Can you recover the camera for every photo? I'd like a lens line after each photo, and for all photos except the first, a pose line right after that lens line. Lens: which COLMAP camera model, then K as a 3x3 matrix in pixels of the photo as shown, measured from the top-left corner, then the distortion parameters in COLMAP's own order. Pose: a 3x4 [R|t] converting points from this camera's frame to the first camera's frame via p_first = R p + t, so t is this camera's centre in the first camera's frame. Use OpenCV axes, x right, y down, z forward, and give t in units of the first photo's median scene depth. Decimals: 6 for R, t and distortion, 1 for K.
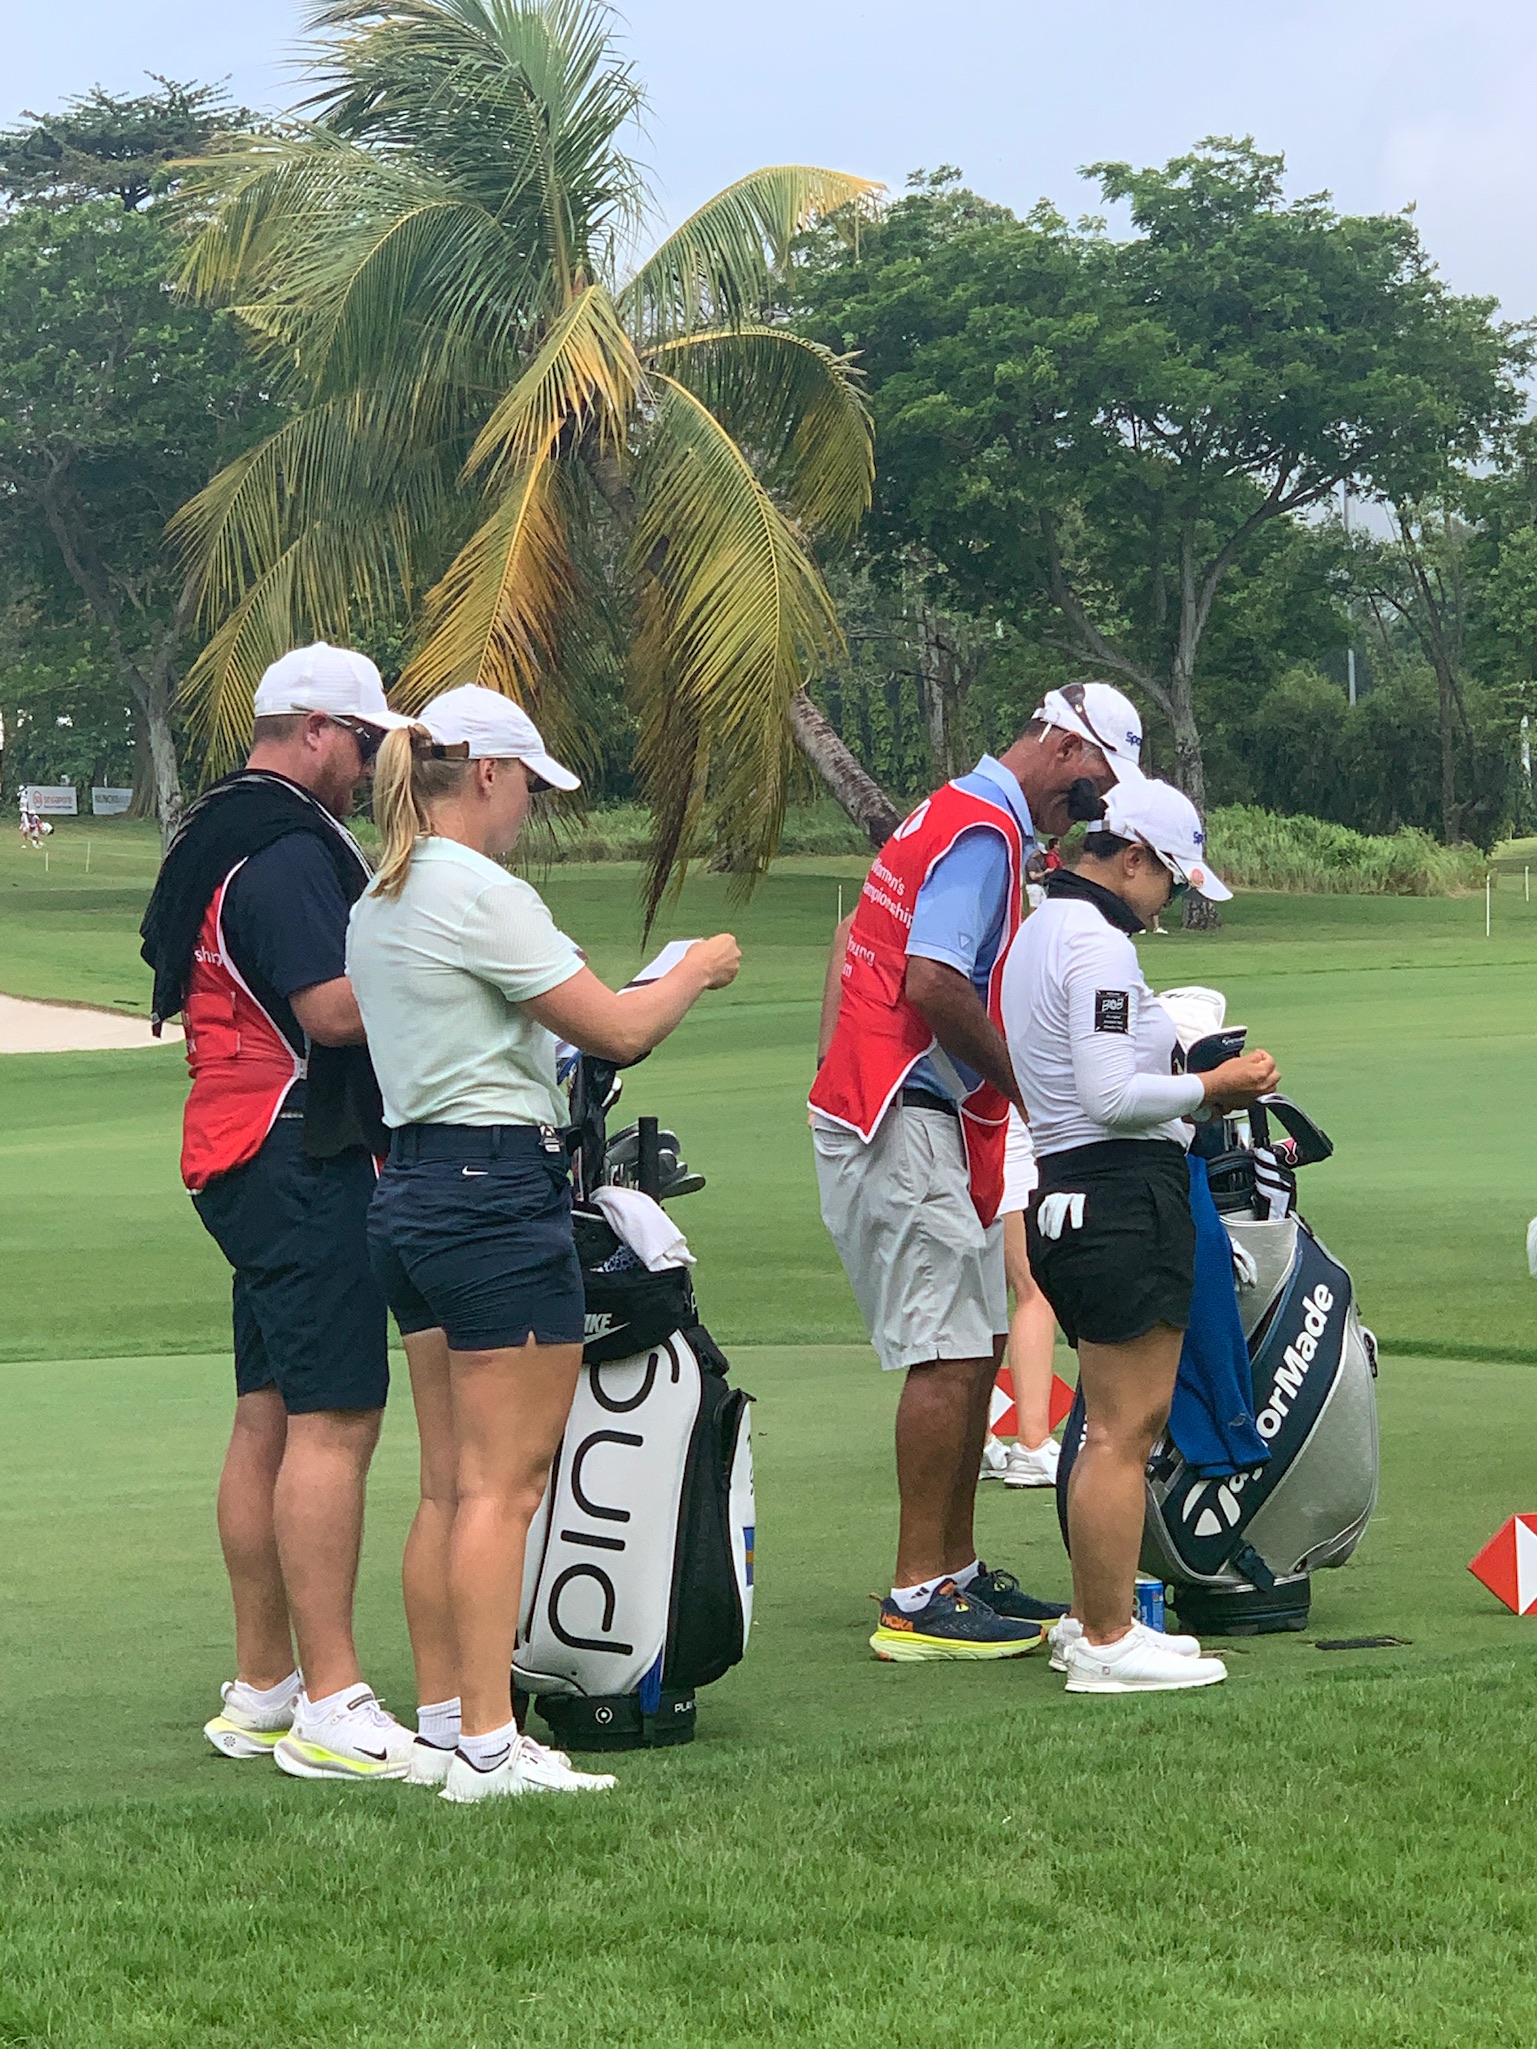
lens RADIAL K [[5783.6, 0, 768.5], [0, 5783.6, 1024.5], [0, 0, 1]] dist [-0.267583, 6.193583]
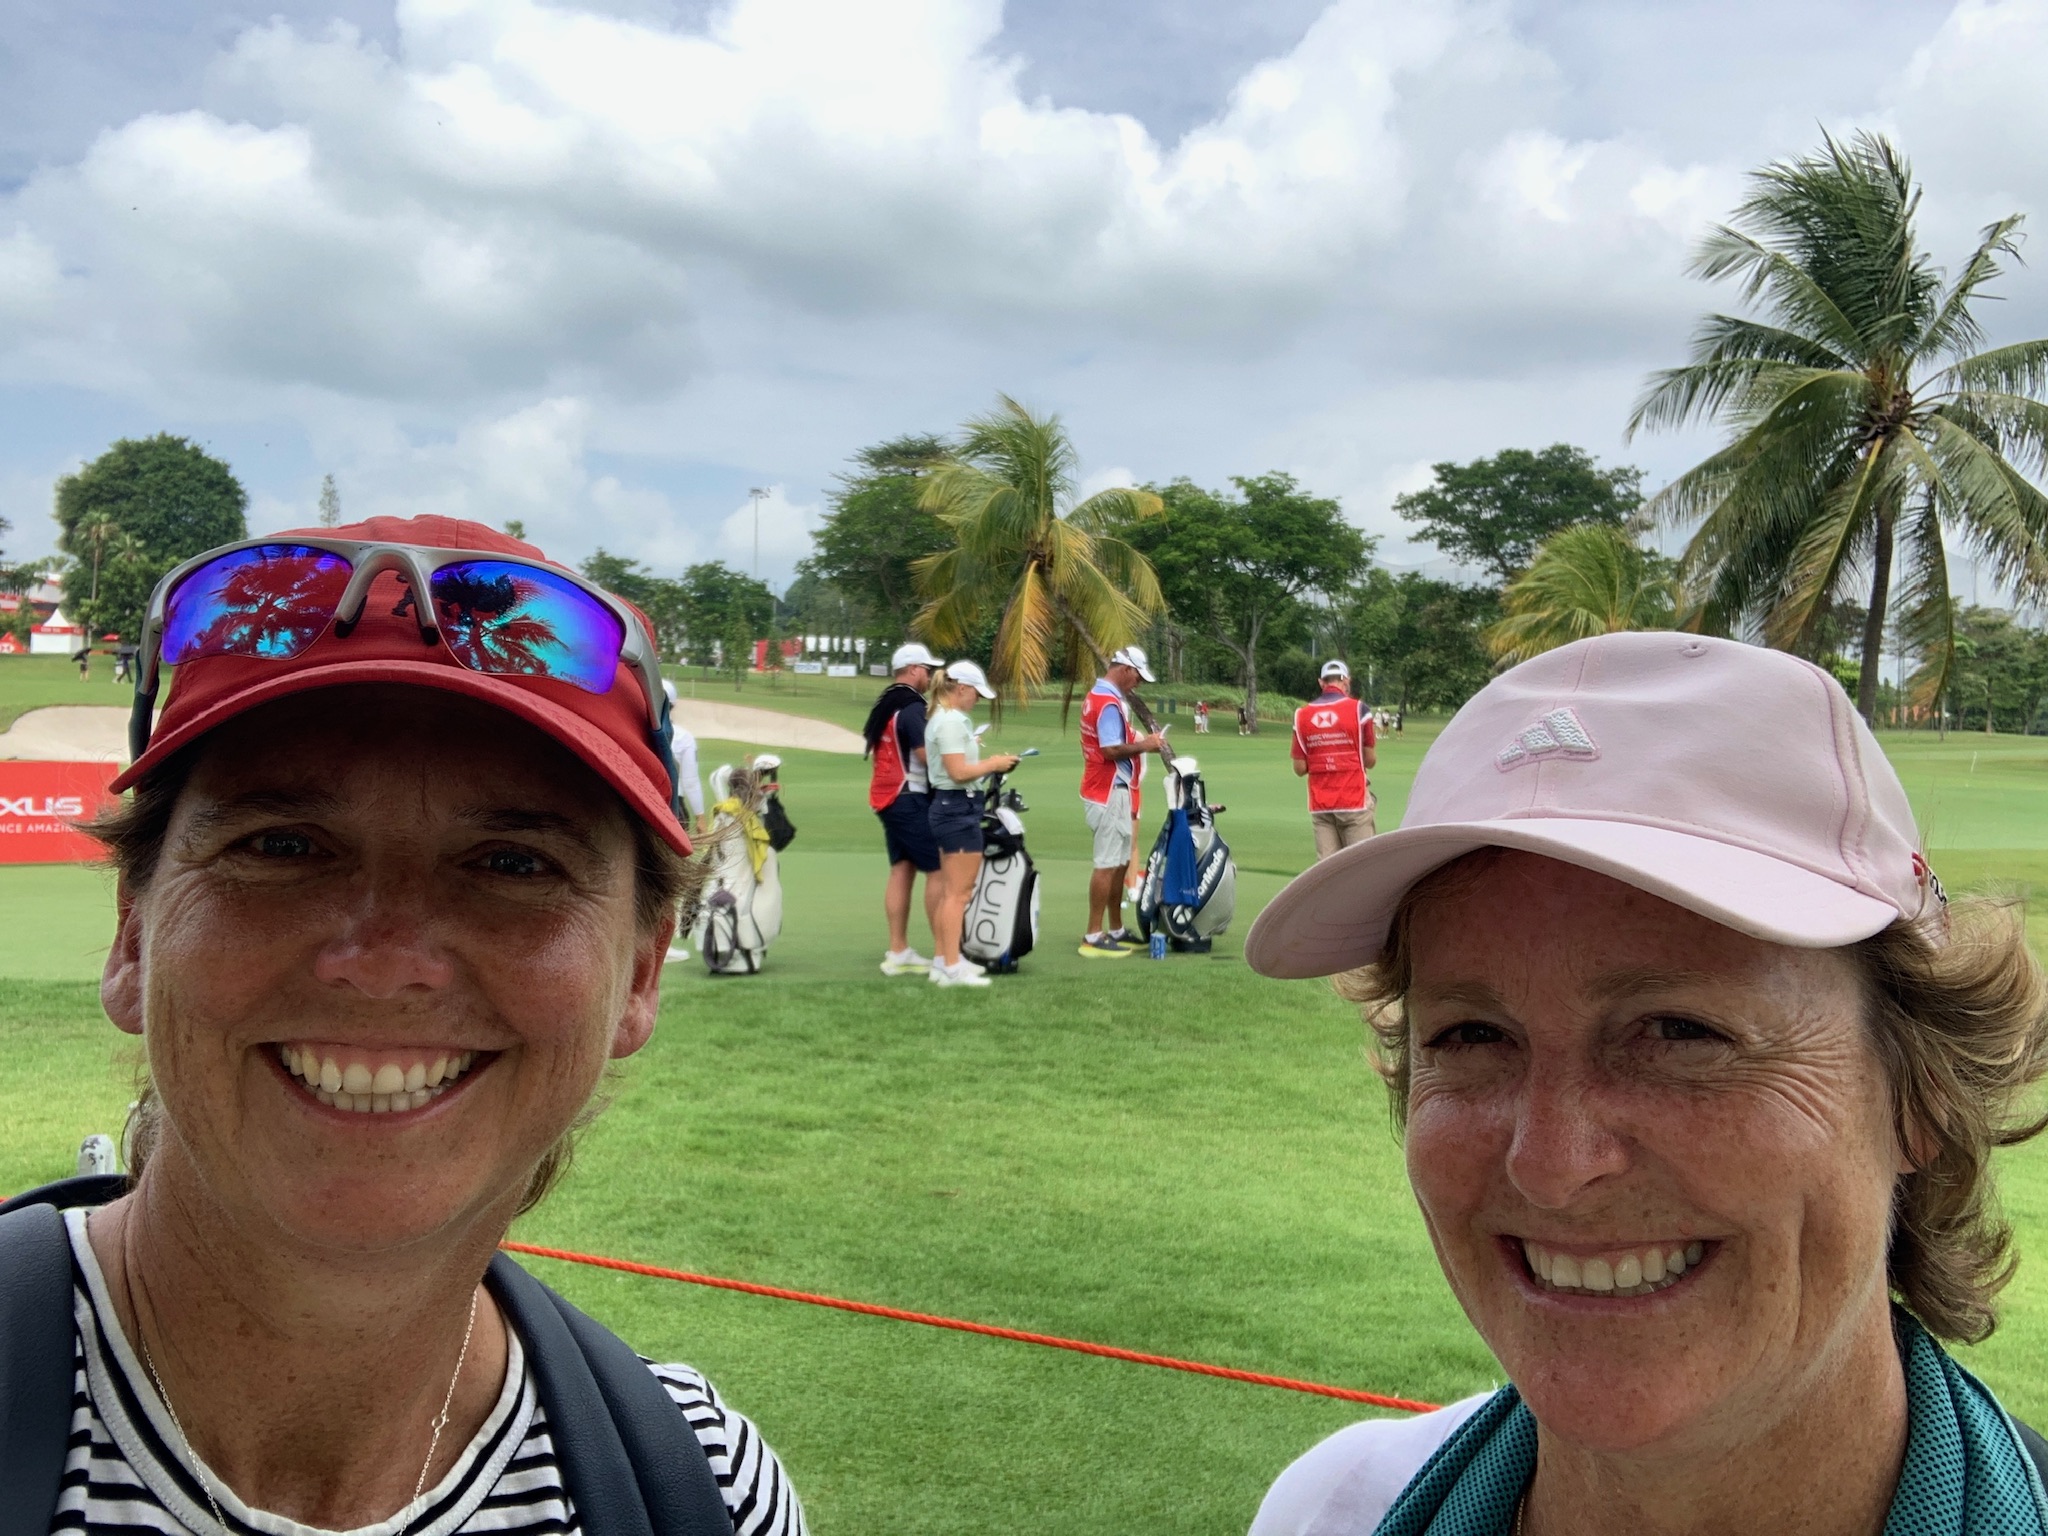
lens RADIAL K [[1913.4, 0, 1024.0], [0, 1913.4, 768.0], [0, 0, 1]] dist [0.045518, 0.001761]
pose [[0.997490, 0.053965, -0.045848, 0.036029], [-0.053620, 0.998523, 0.008721, -0.006024], [0.046251, -0.006240, 0.998910, -0.120357]]
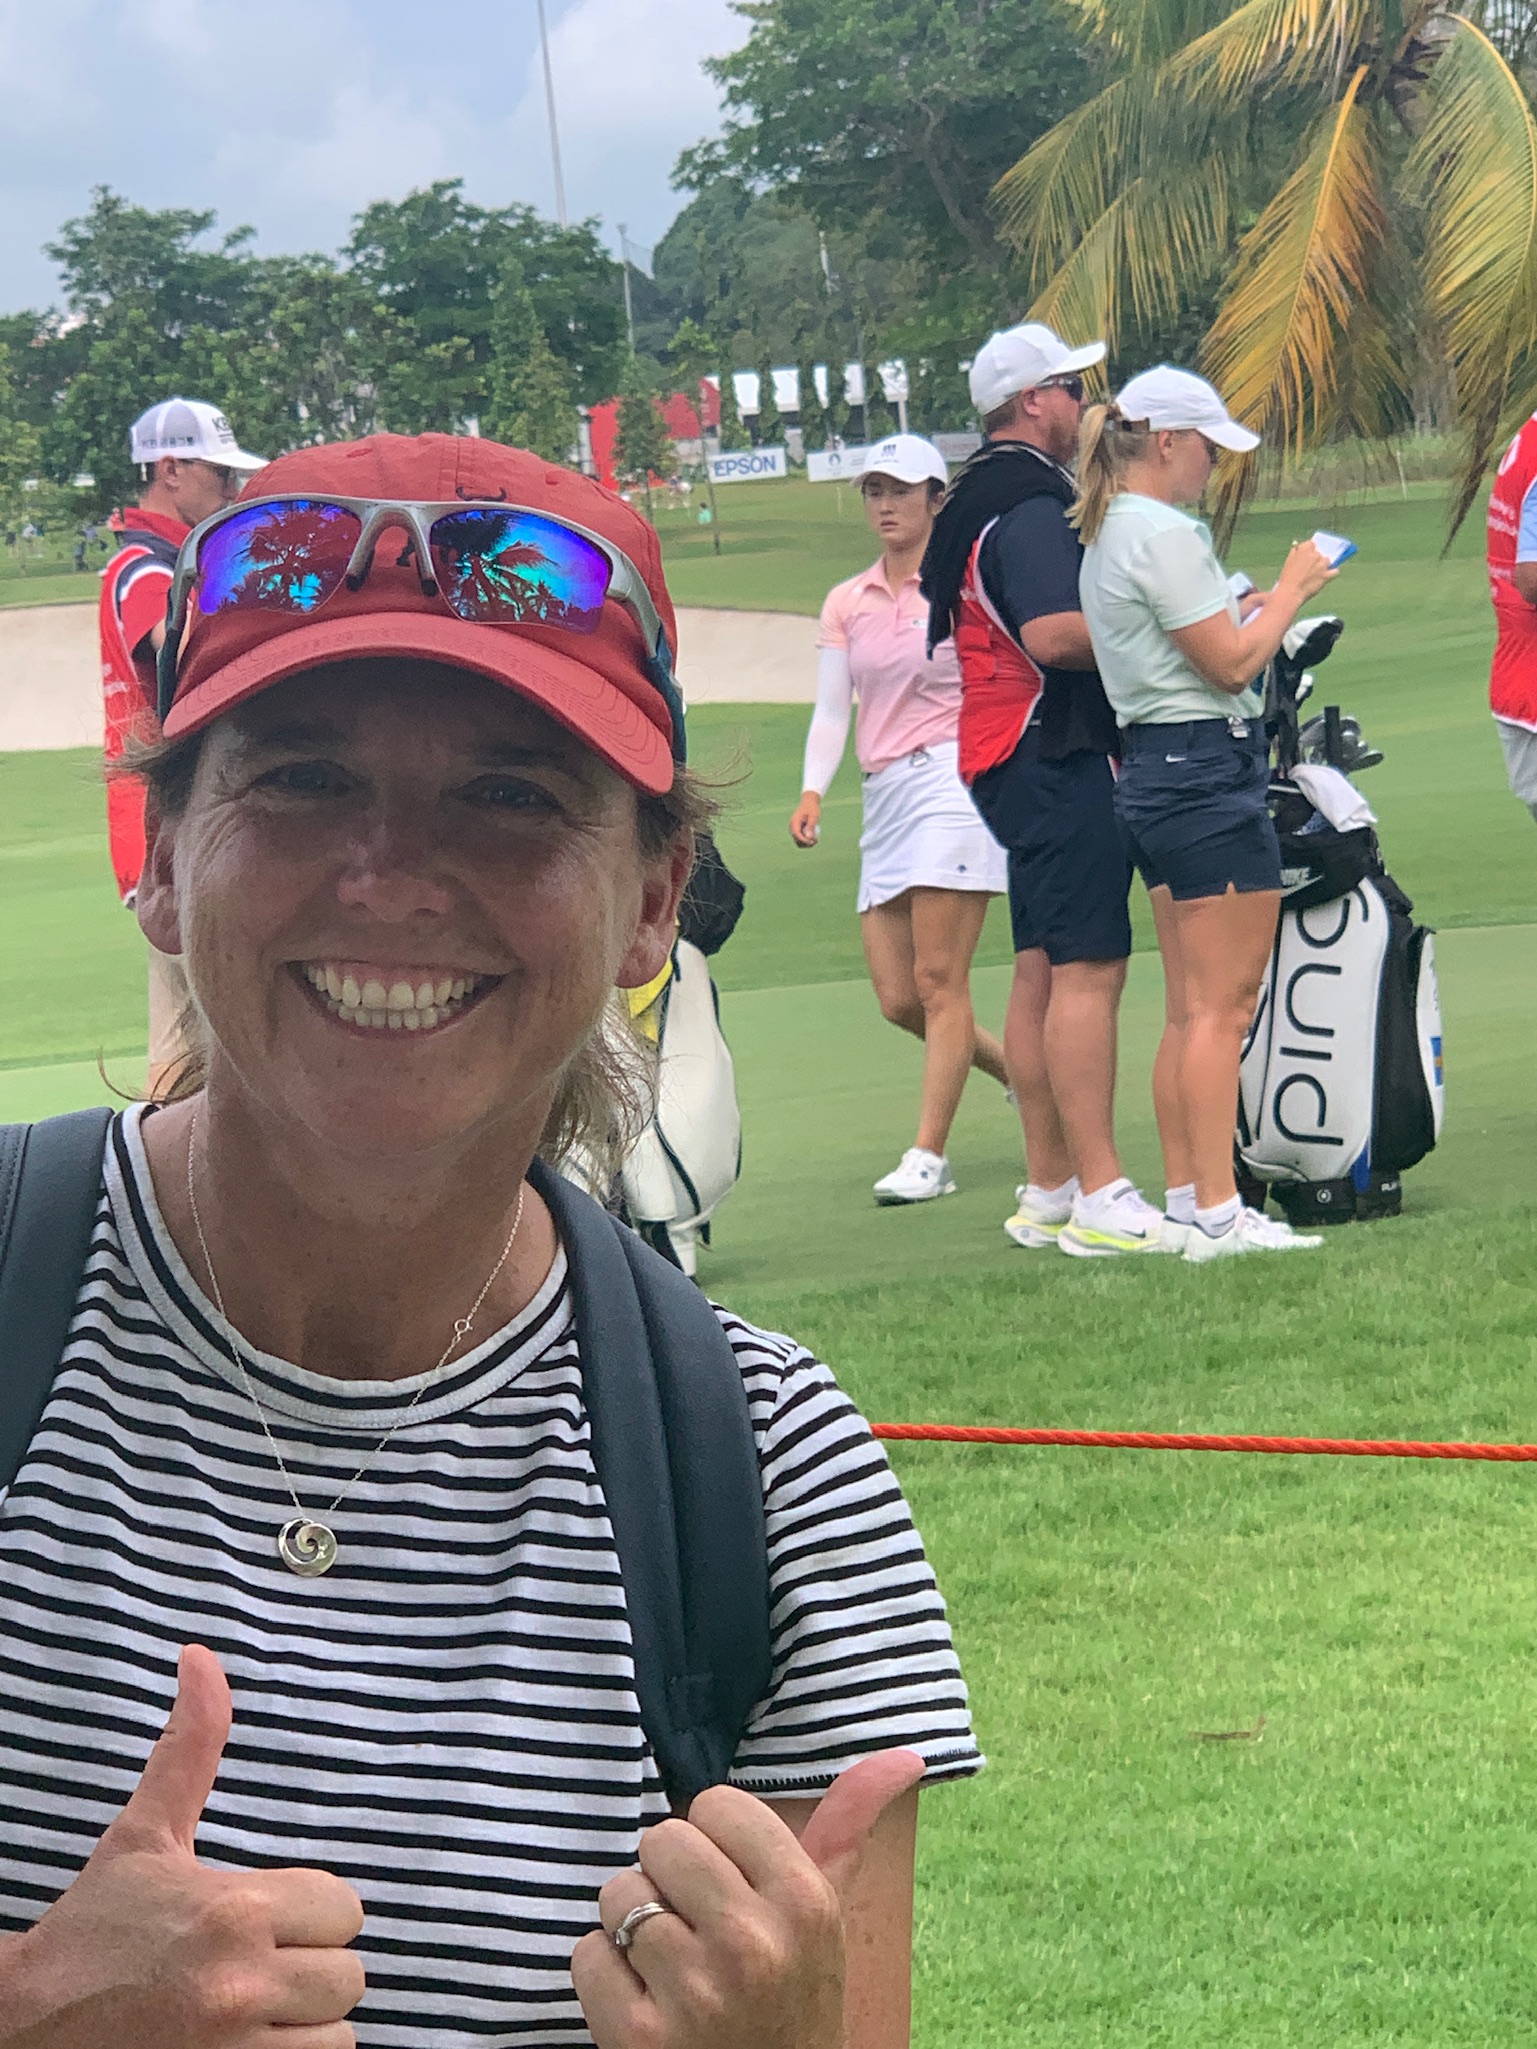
lens RADIAL K [[5783.6, 0, 768.5], [0, 5783.6, 1024.5], [0, 0, 1]] dist [-0.267583, 6.193583]
pose [[0.985392, -0.052279, -0.162081, 0.055645], [0.062562, 0.996296, 0.058999, 0.003599], [0.158396, -0.068277, 0.985012, -0.224112]]
